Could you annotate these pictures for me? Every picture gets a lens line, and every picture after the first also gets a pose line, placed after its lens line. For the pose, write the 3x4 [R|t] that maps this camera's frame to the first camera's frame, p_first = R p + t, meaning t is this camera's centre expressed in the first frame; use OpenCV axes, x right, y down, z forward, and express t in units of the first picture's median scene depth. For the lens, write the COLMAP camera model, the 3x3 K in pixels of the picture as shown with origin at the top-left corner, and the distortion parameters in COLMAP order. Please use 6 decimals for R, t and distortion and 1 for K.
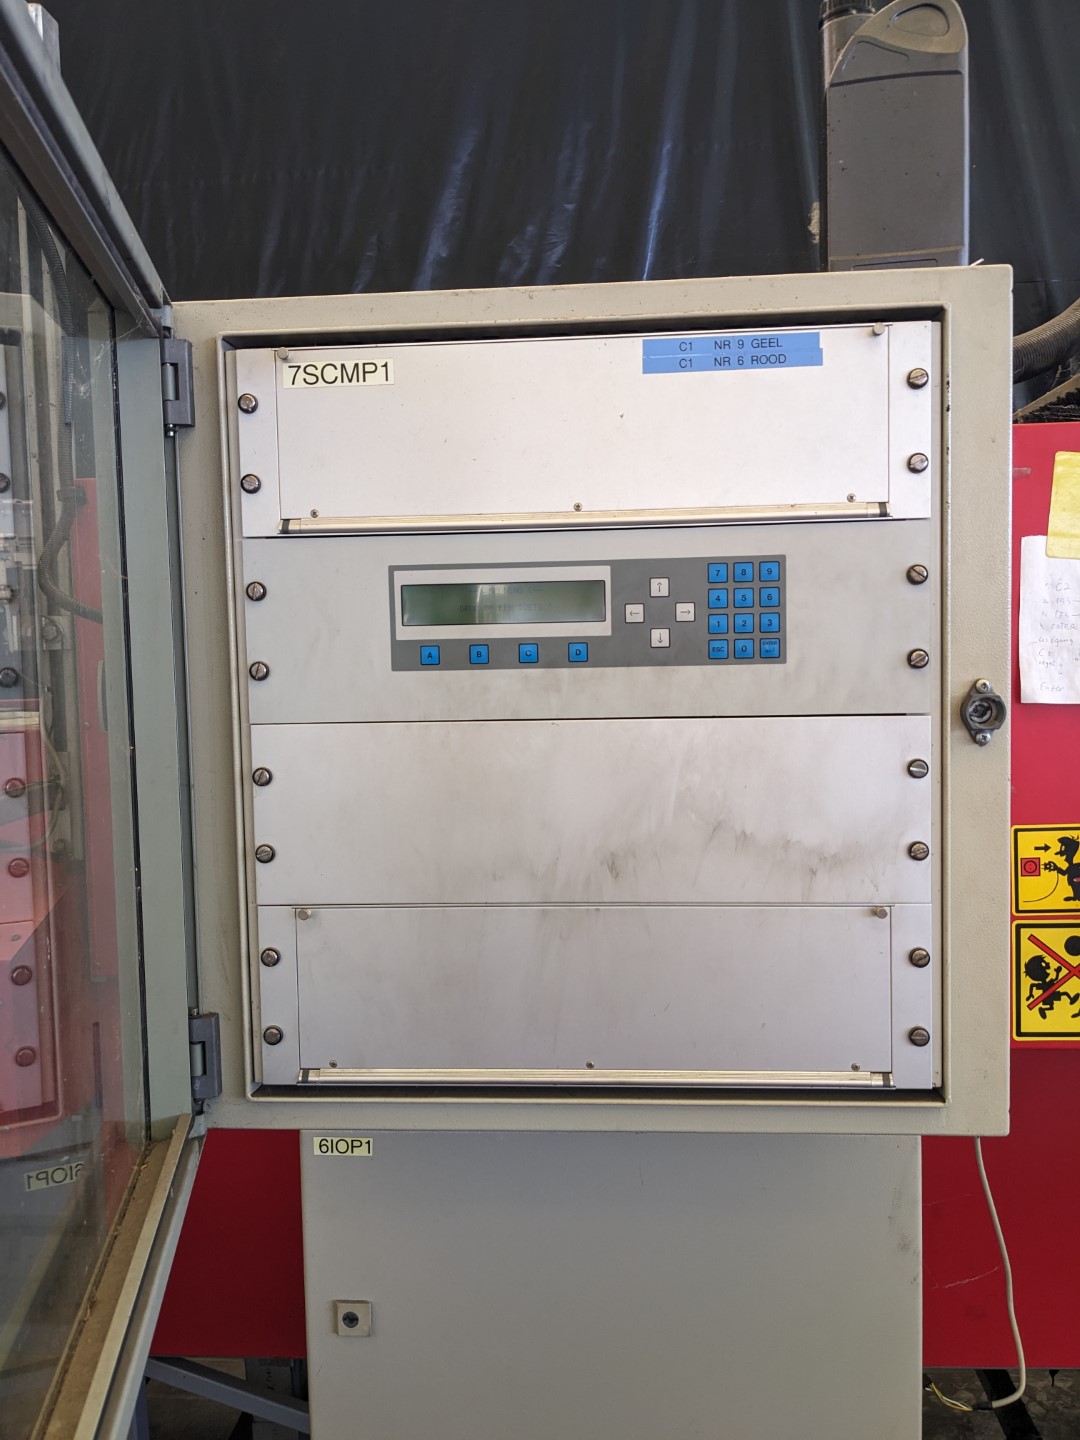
lens RADIAL K [[1119.3, 0, 525.8], [0, 1119.3, 721.6], [0, 0, 1]] dist [0.048870, -0.007401]
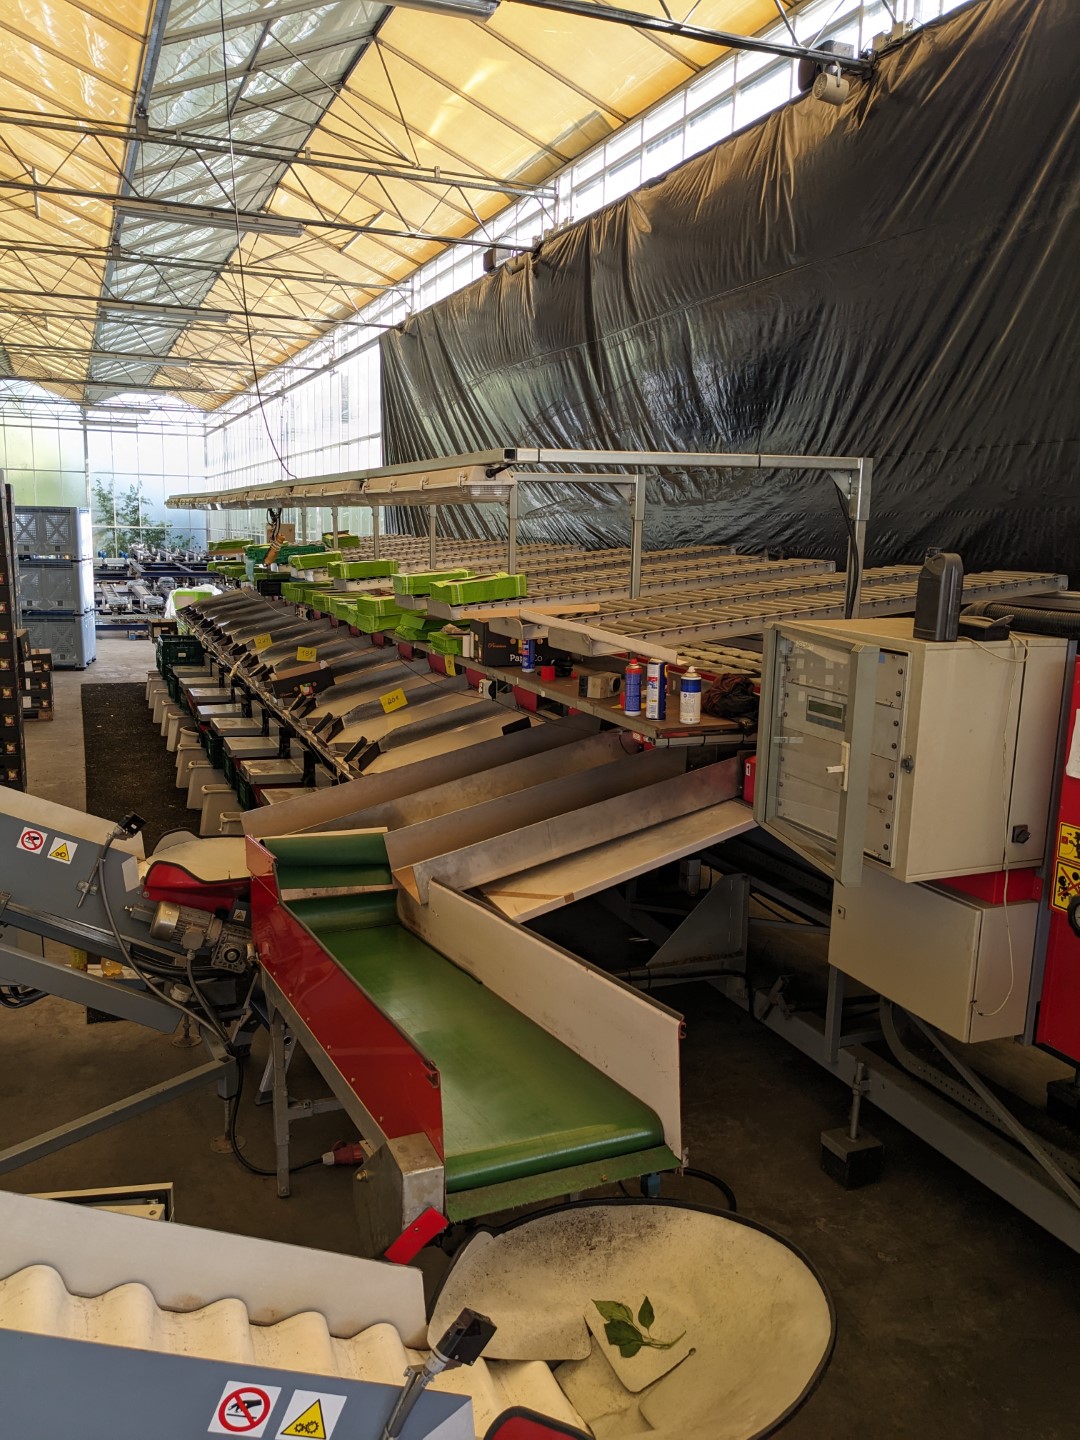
lens RADIAL K [[1119.3, 0, 525.8], [0, 1119.3, 721.6], [0, 0, 1]] dist [0.048870, -0.007401]
pose [[0.441739, 0.192463, -0.876256, 2.860754], [-0.091565, 0.981289, 0.169374, -0.611135], [0.892459, 0.005415, 0.451096, -1.633956]]
